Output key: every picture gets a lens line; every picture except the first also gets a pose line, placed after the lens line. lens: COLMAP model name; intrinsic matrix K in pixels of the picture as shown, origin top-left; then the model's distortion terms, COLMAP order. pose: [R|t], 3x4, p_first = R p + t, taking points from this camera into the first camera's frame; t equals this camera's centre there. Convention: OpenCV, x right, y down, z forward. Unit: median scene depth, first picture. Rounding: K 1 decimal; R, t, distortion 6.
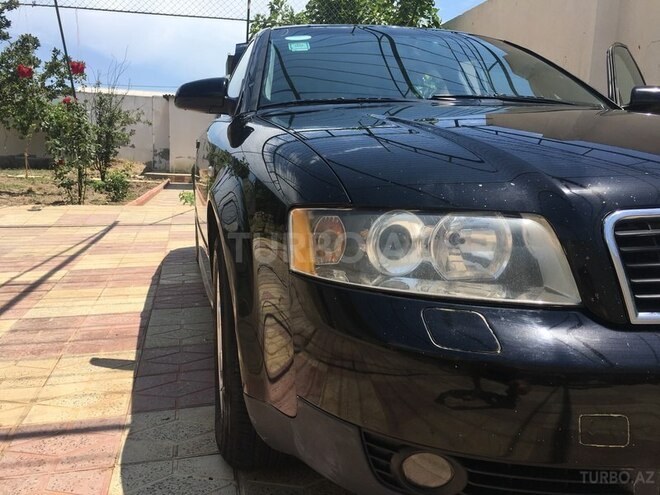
lens RADIAL K [[565.6, 0, 328.8], [0, 565.6, 244.3], [0, 0, 1]] dist [0.009722, -0.012943]
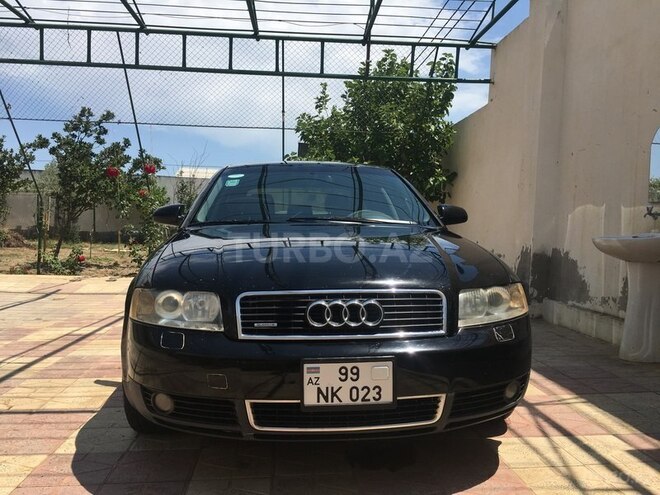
lens RADIAL K [[565.6, 0, 332.4], [0, 565.6, 249.4], [0, 0, 1]] dist [0.009722, -0.012943]
pose [[0.988634, 0.006611, -0.150196, 0.141044], [-0.024199, 0.993004, -0.115579, 0.002964], [0.148381, 0.117900, 0.981877, -0.147390]]
